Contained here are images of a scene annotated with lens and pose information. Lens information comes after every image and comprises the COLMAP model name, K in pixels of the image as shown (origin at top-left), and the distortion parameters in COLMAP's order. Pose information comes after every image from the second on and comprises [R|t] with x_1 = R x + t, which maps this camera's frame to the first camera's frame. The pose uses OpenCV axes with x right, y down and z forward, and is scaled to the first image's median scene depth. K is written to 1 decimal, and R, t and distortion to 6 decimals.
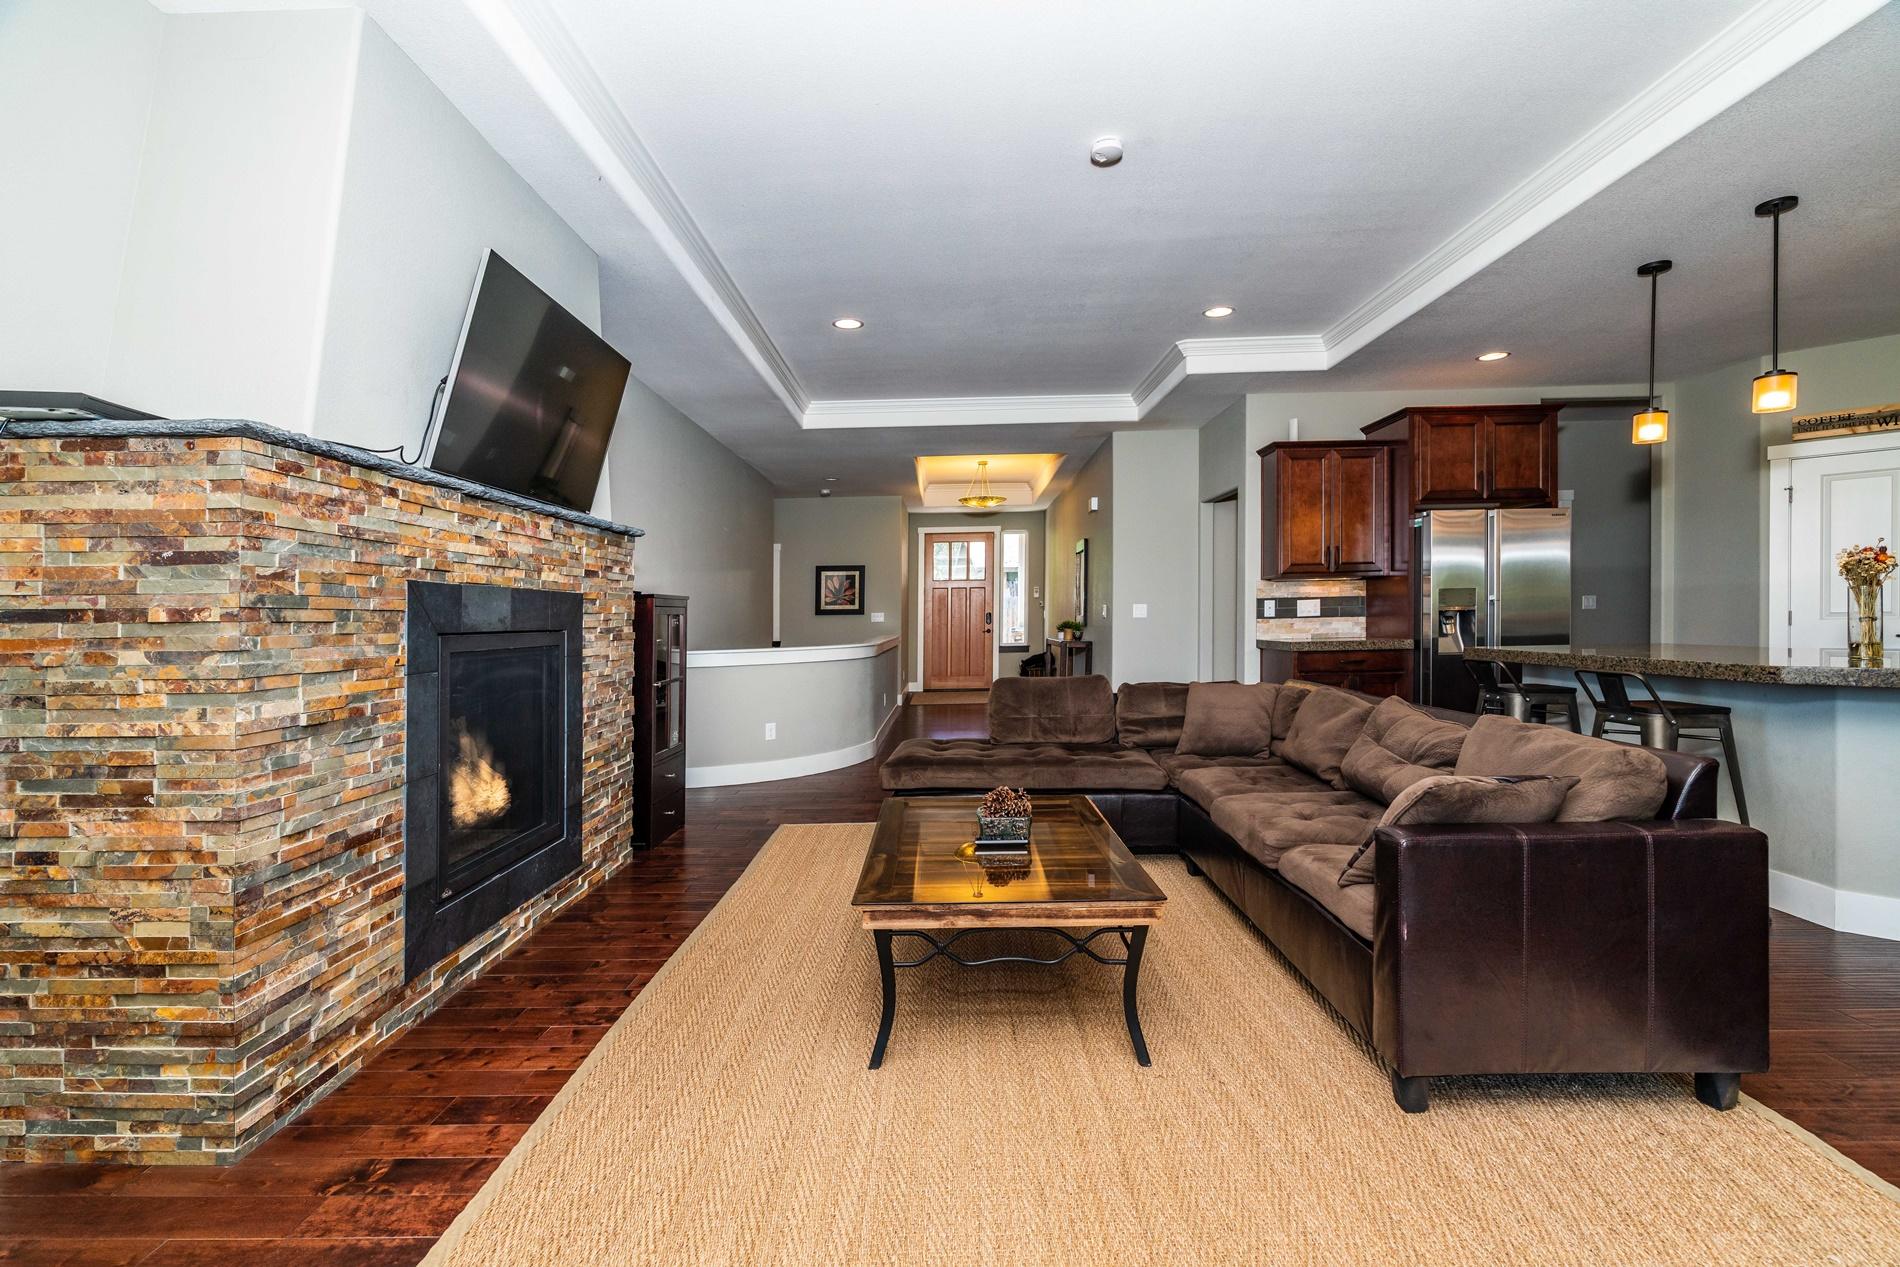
lens RADIAL K [[859.2, 0, 950.0], [0, 859.2, 633.5], [0, 0, 1]] dist [-0.001573, -0.000005]
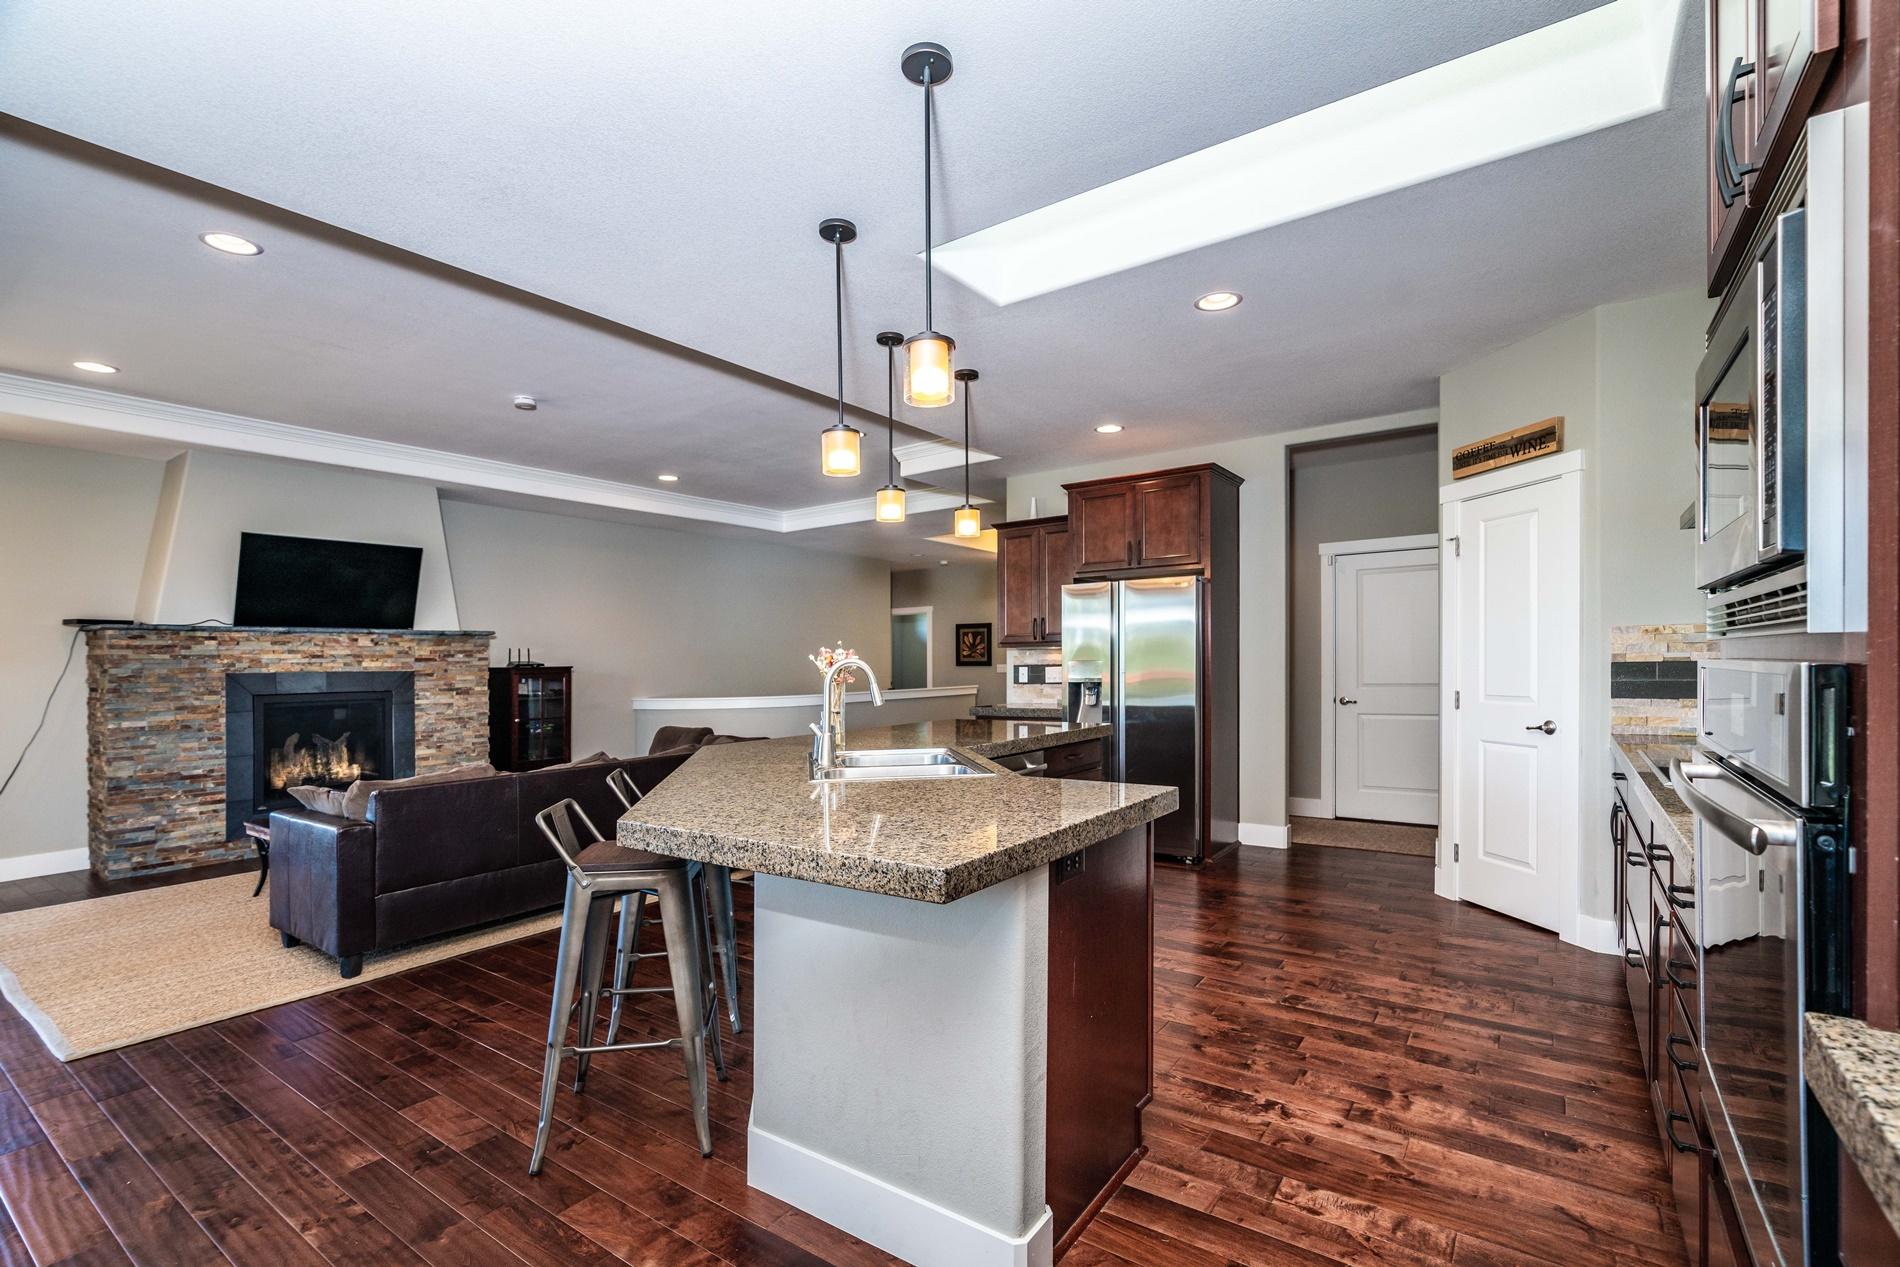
lens RADIAL K [[858.1, 0, 942.6], [0, 858.1, 670.5], [0, 0, 1]] dist [0.001932, 0.000420]
pose [[0.824792, 0.010640, -0.565336, 1.461953], [-0.010450, 0.999939, 0.003573, -0.060599], [0.565339, 0.002960, 0.824853, 0.090154]]
